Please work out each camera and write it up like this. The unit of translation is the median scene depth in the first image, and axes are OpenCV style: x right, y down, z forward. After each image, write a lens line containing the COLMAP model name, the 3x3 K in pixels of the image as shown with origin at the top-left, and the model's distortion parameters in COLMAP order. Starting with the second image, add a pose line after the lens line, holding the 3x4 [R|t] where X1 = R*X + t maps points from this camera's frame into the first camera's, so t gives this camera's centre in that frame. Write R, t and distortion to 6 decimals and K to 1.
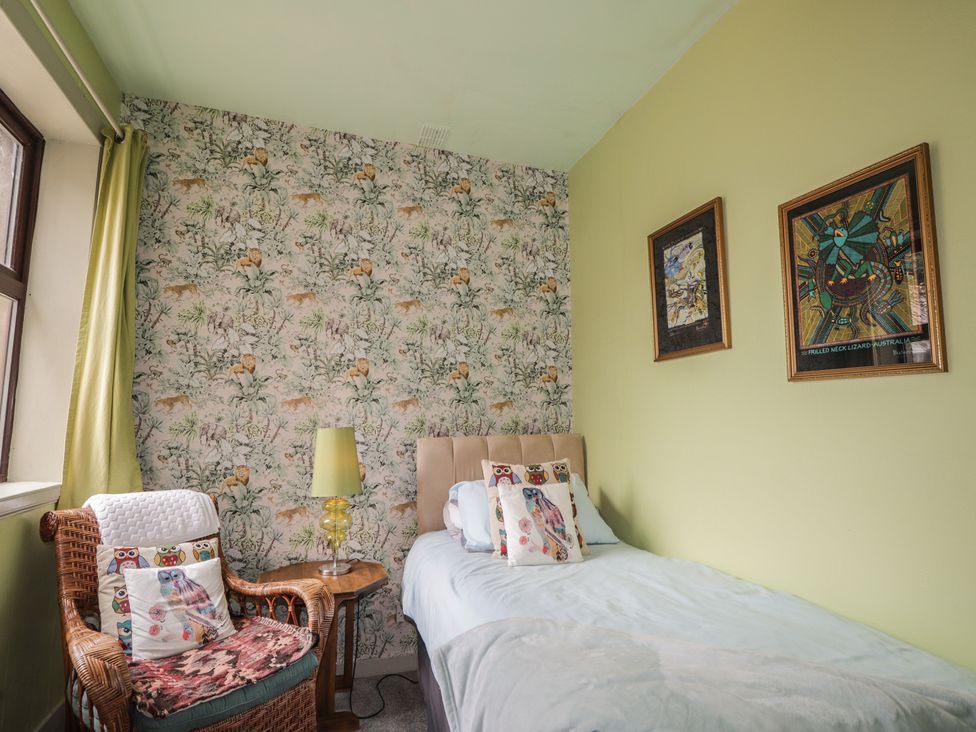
lens RADIAL K [[592.0, 0, 492.2], [0, 592.0, 366.2], [0, 0, 1]] dist [0.006227, -0.015135]
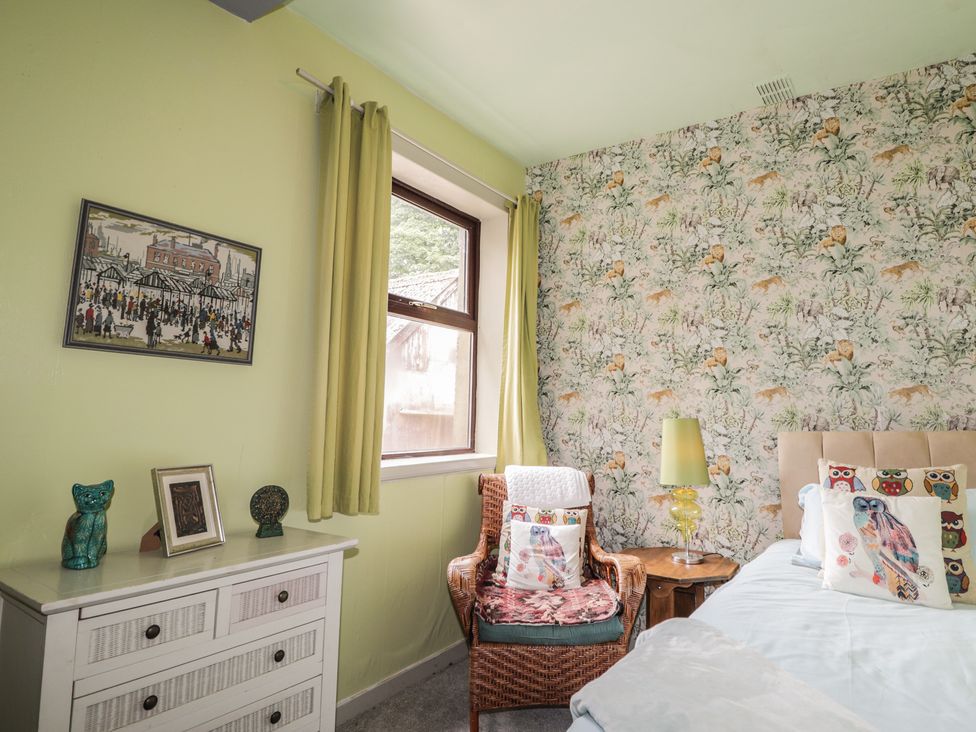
lens RADIAL K [[610.6, 0, 487.9], [0, 610.6, 357.3], [0, 0, 1]] dist [-0.053040, 0.016786]
pose [[0.537999, -0.076651, -0.839453, 0.479472], [0.076961, 0.996164, -0.041637, 0.017210], [0.839425, -0.042204, 0.541834, 0.170293]]
